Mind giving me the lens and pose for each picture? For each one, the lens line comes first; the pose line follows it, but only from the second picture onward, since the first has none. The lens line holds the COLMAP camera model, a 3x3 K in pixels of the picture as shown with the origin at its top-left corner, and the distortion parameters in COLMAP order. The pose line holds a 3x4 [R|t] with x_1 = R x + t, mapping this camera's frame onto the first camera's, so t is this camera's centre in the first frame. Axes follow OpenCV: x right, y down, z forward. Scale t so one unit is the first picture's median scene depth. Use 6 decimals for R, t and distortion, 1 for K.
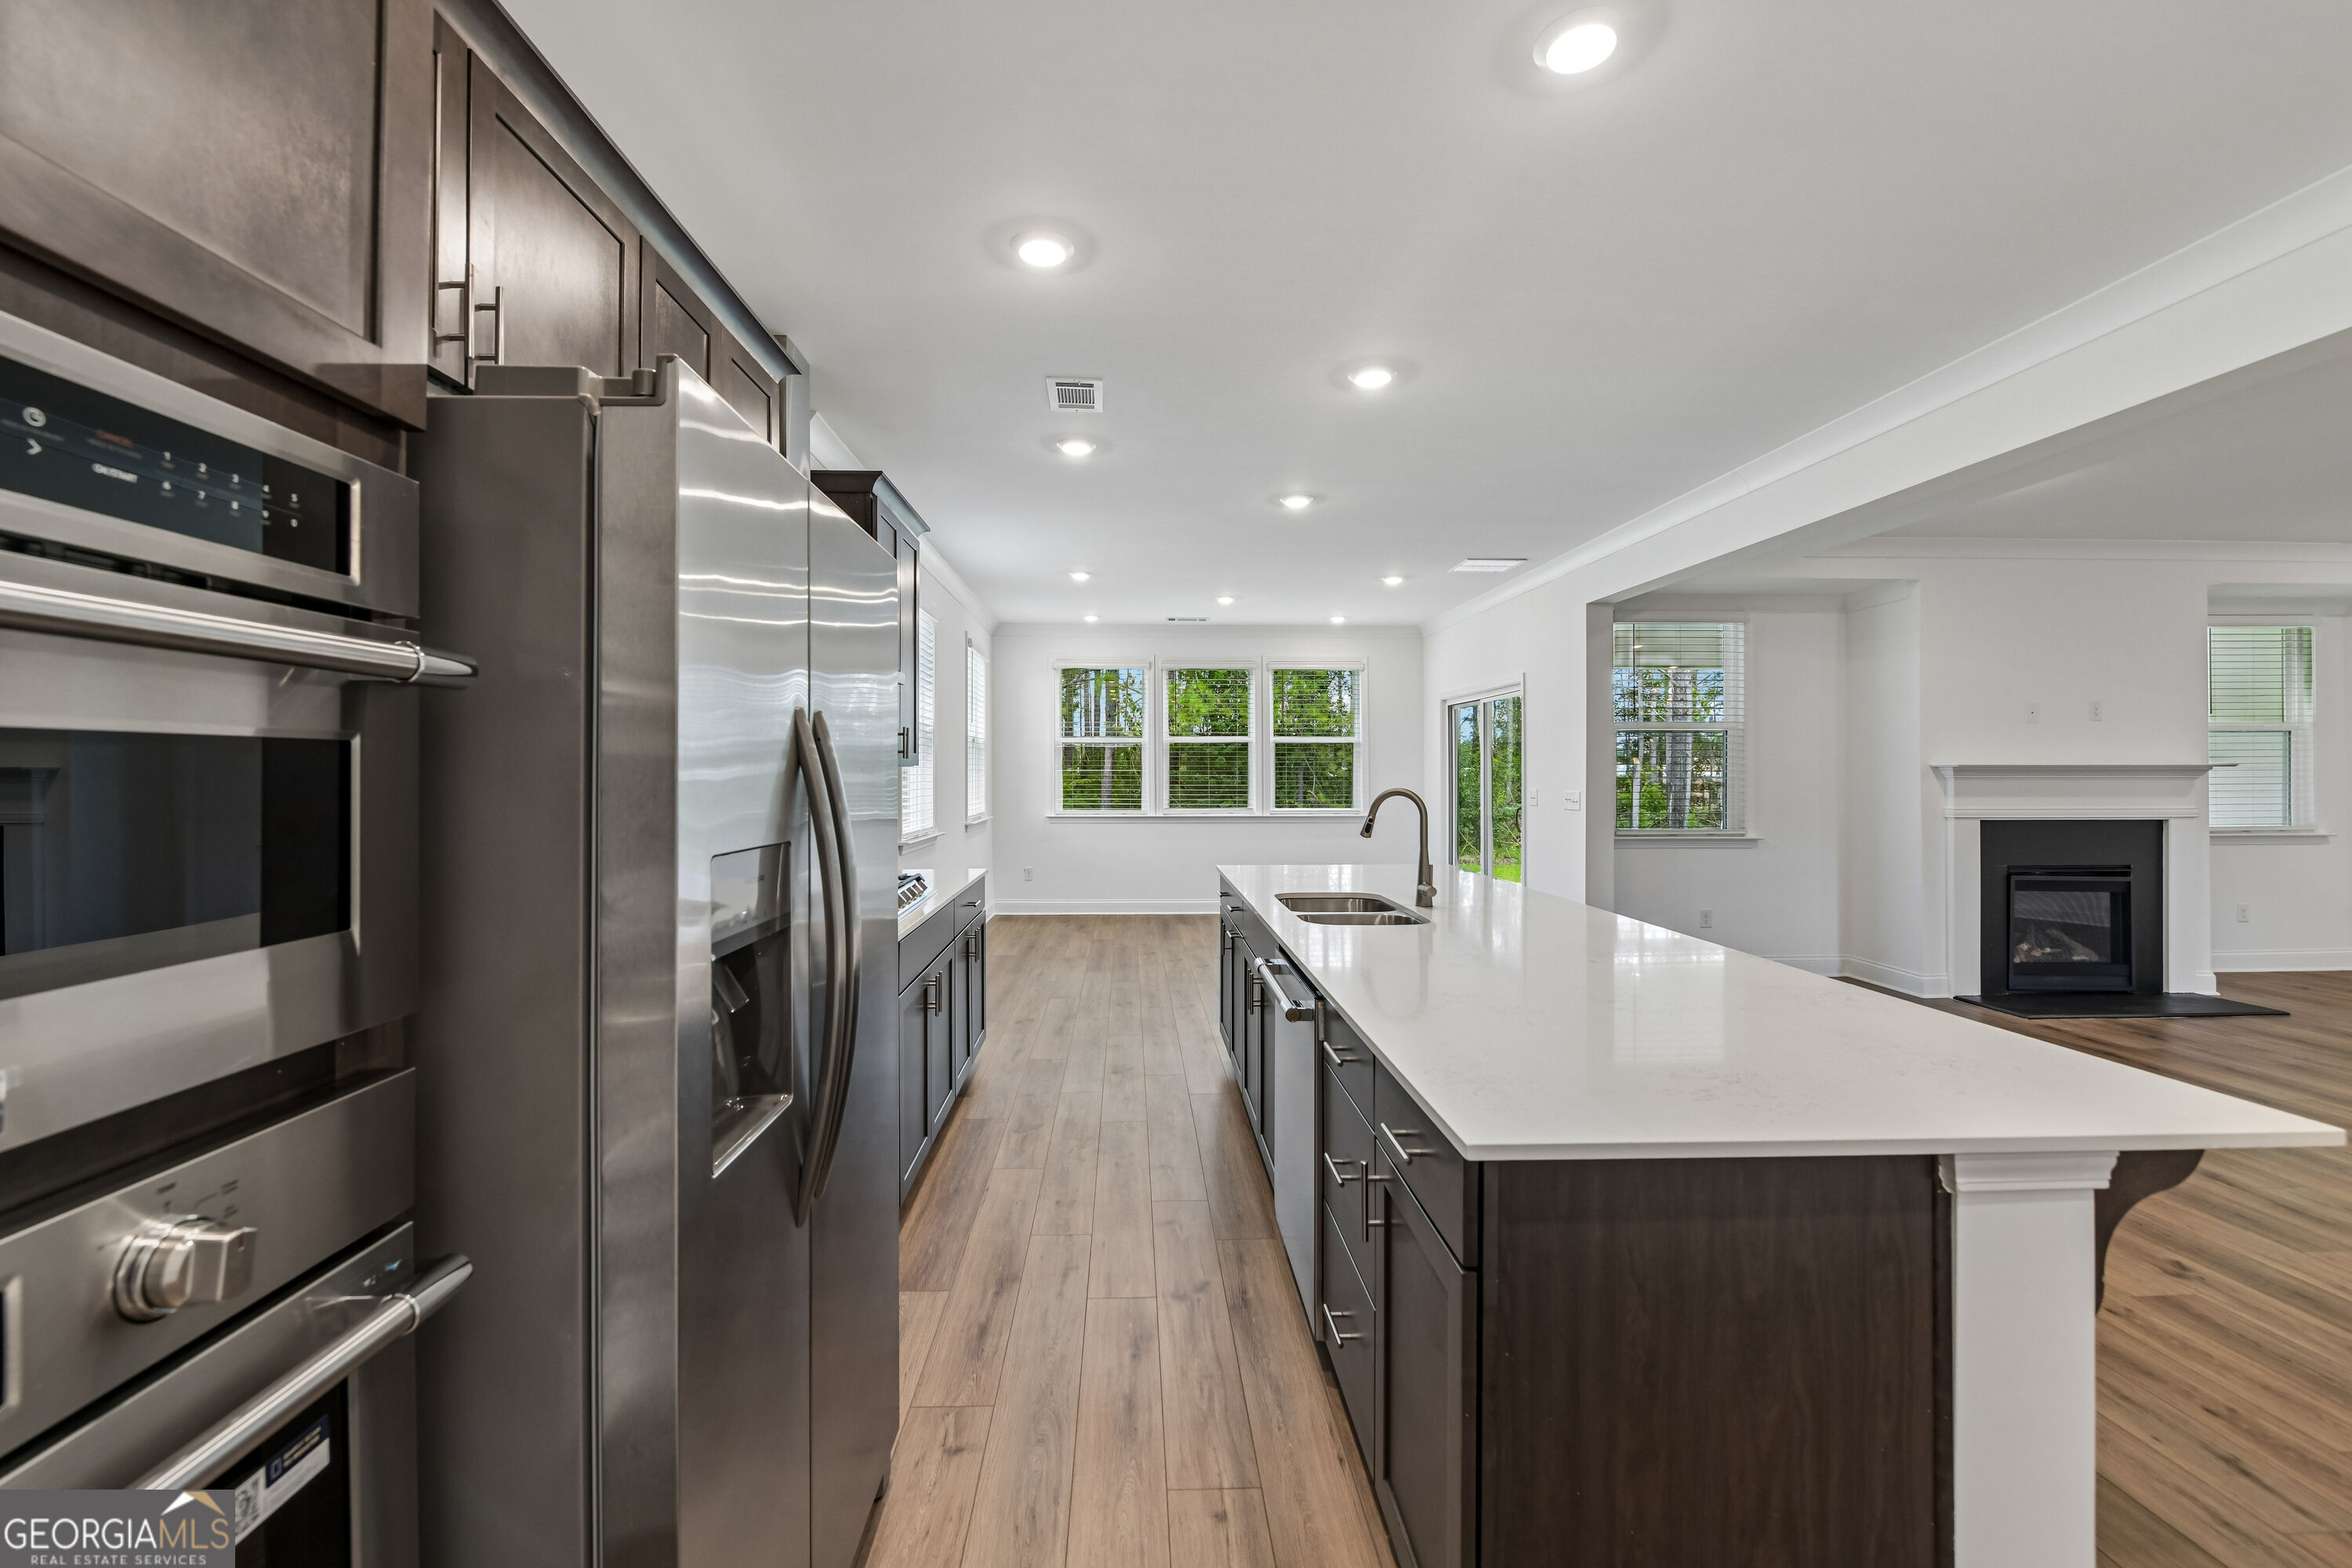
lens RADIAL K [[952.5, 0, 1190.0], [0, 952.5, 765.2], [0, 0, 1]] dist [-0.008407, 0.000188]
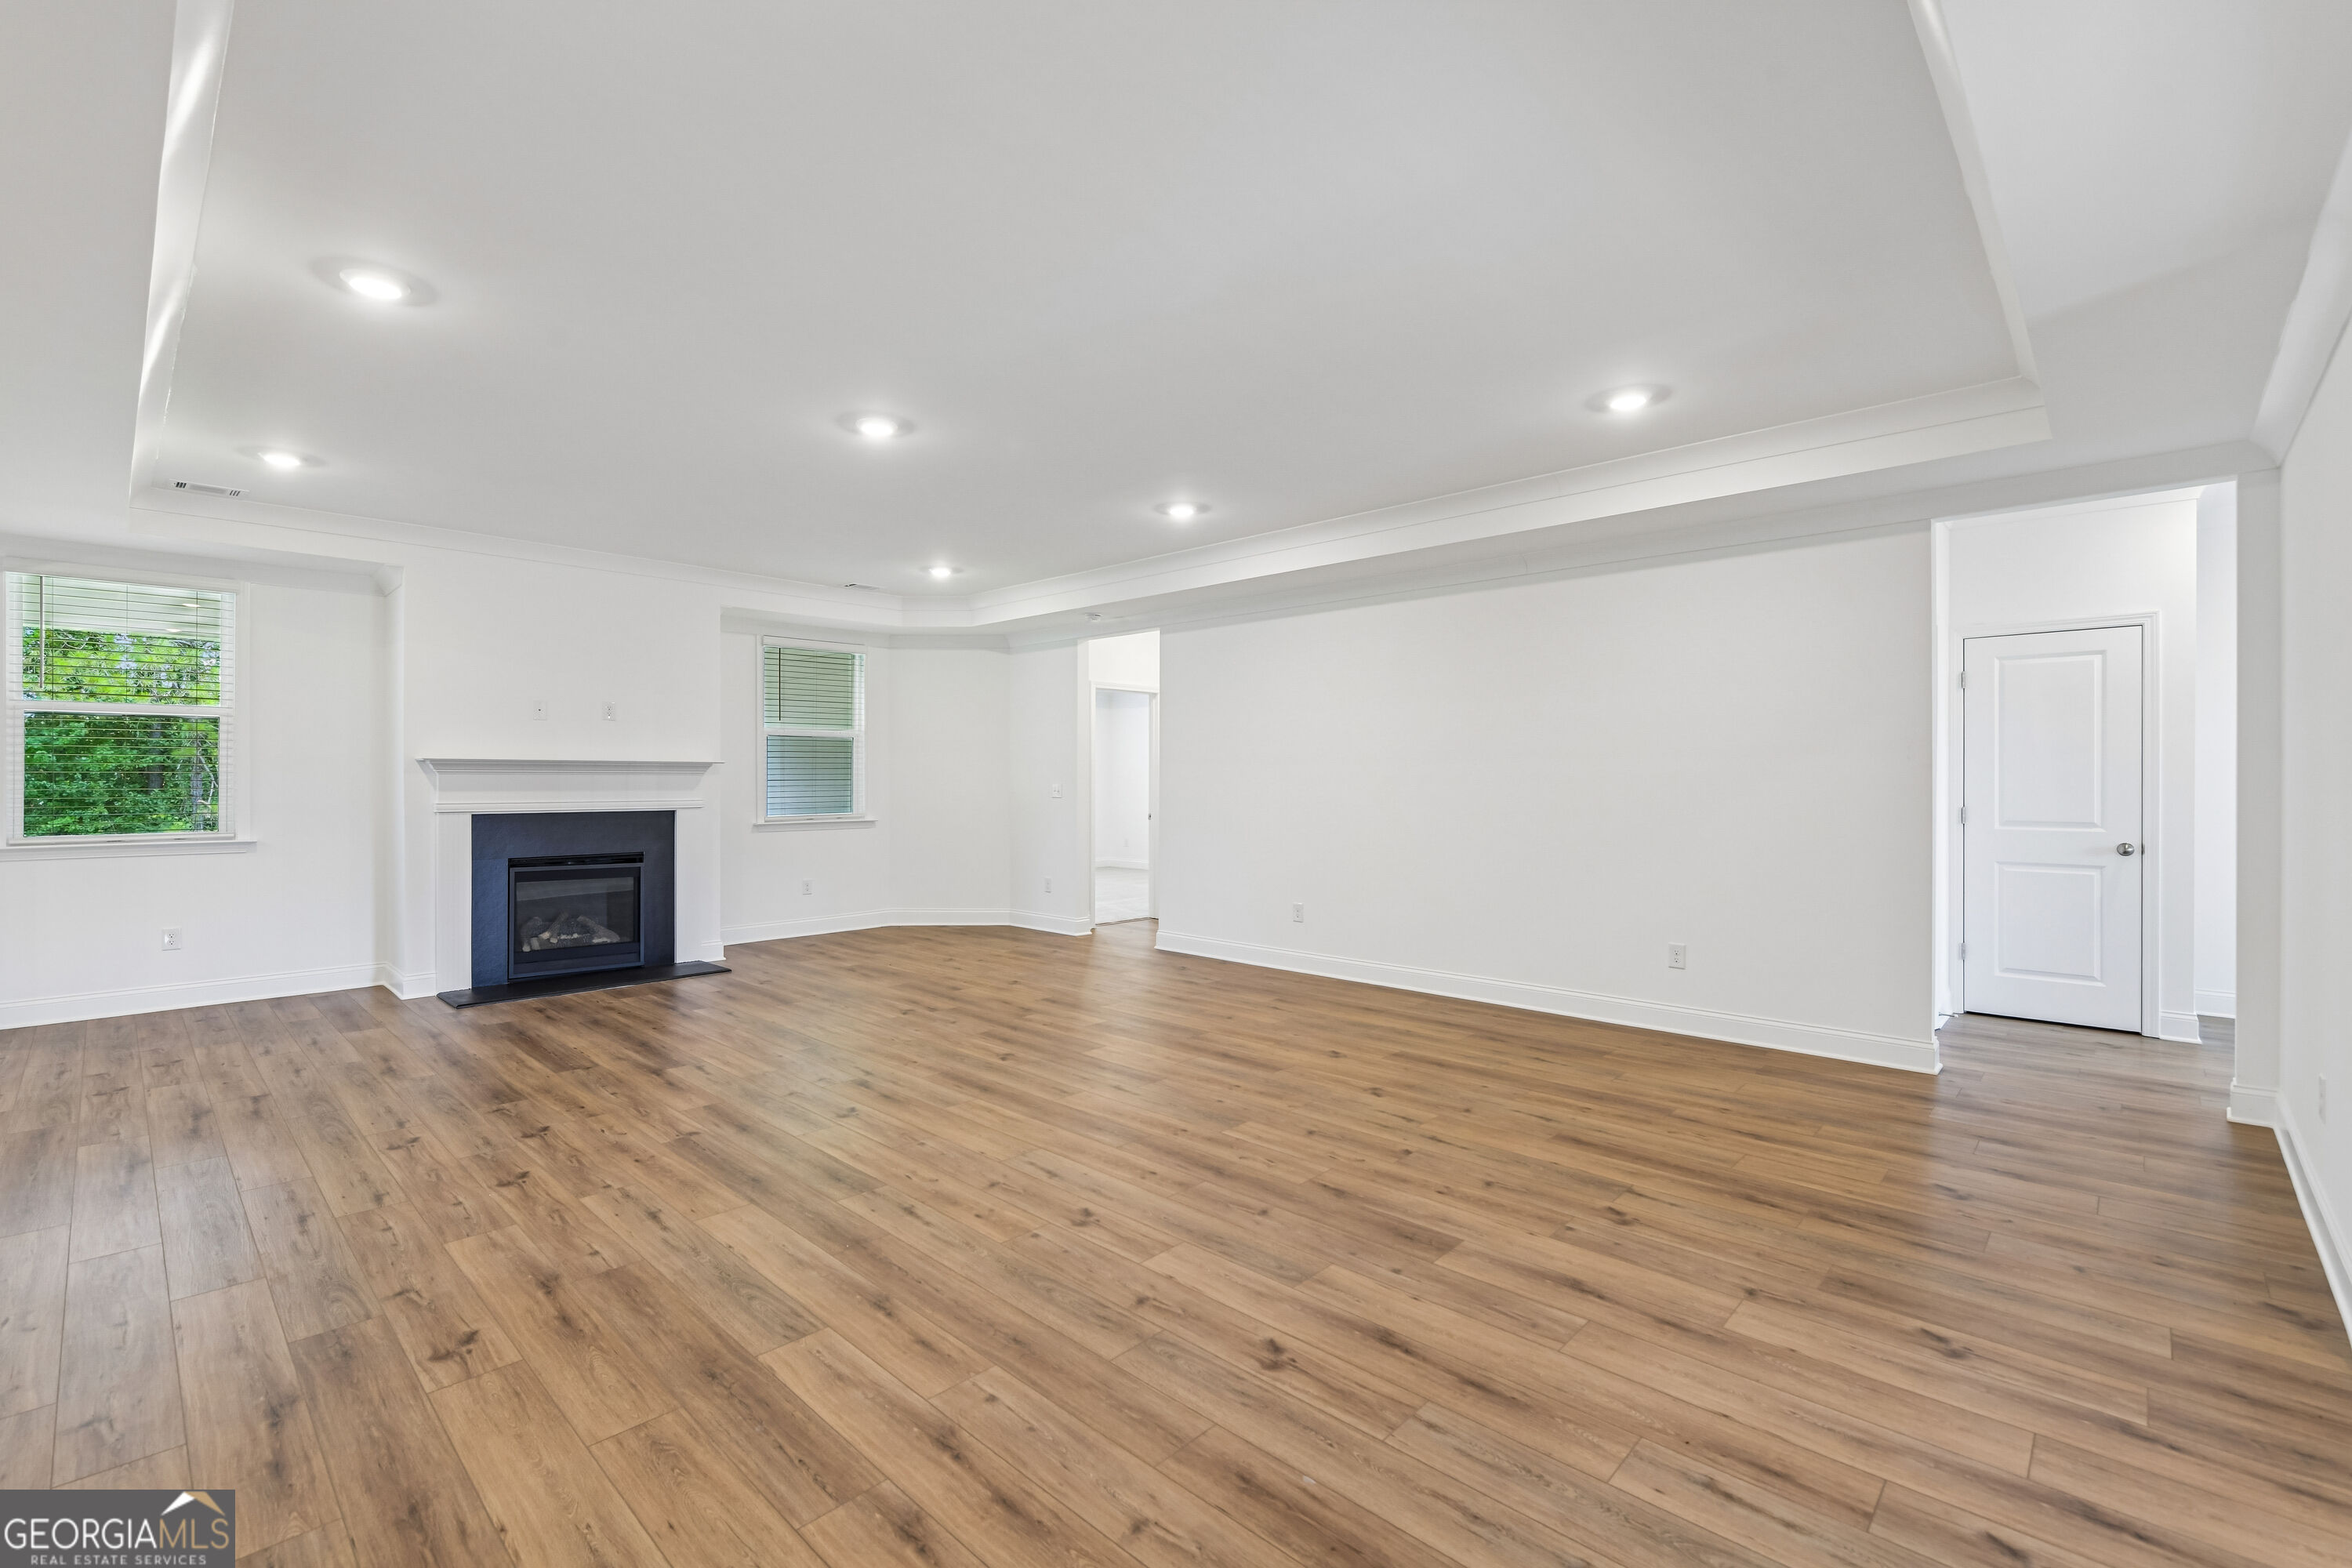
lens RADIAL K [[1022.1, 0, 1172.9], [0, 1022.1, 789.4], [0, 0, 1]] dist [-0.007521, 0.000172]
pose [[0.717294, -0.003799, 0.696760, 0.605631], [-0.006814, 0.999899, 0.012467, 0.012952], [-0.696737, -0.013690, 0.717196, -0.286702]]
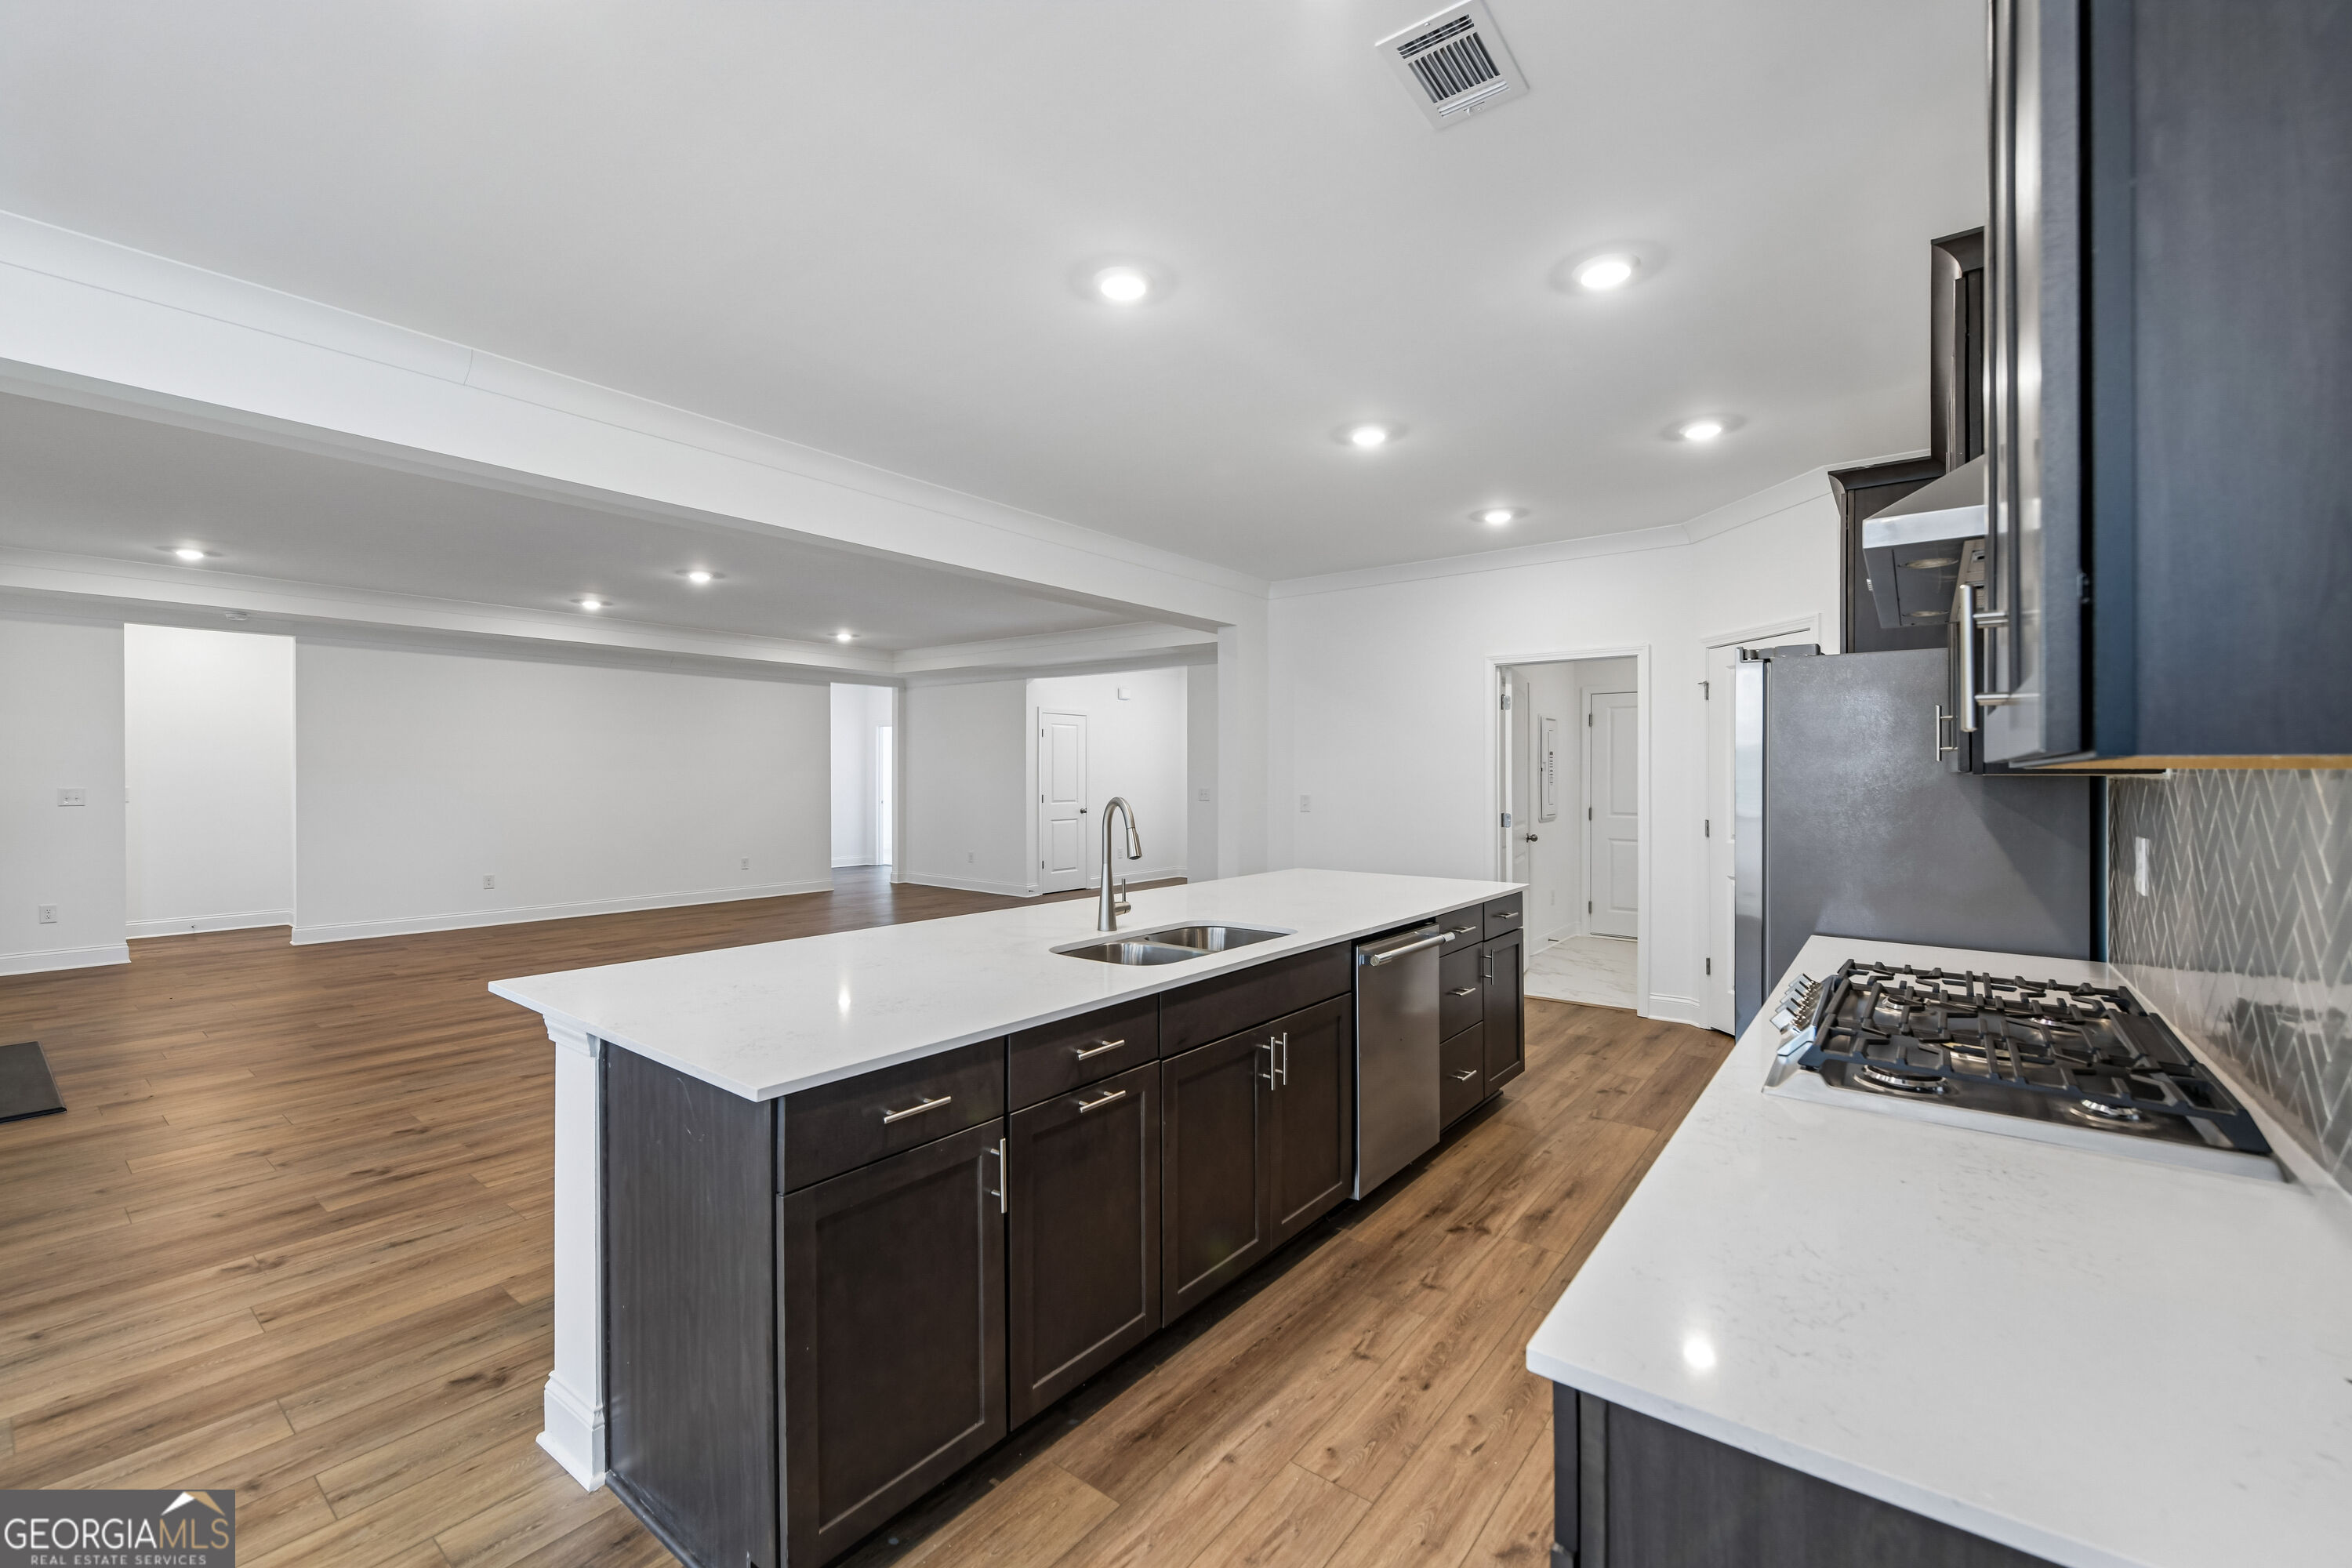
lens RADIAL K [[1022.1, 0, 1164.0], [0, 1022.1, 774.7], [0, 0, 1]] dist [-0.007521, 0.000172]
pose [[-0.745213, -0.002477, 0.666822, -0.231085], [-0.009427, 0.999932, -0.006821, 0.008177], [-0.666760, -0.011369, -0.745186, 0.923734]]
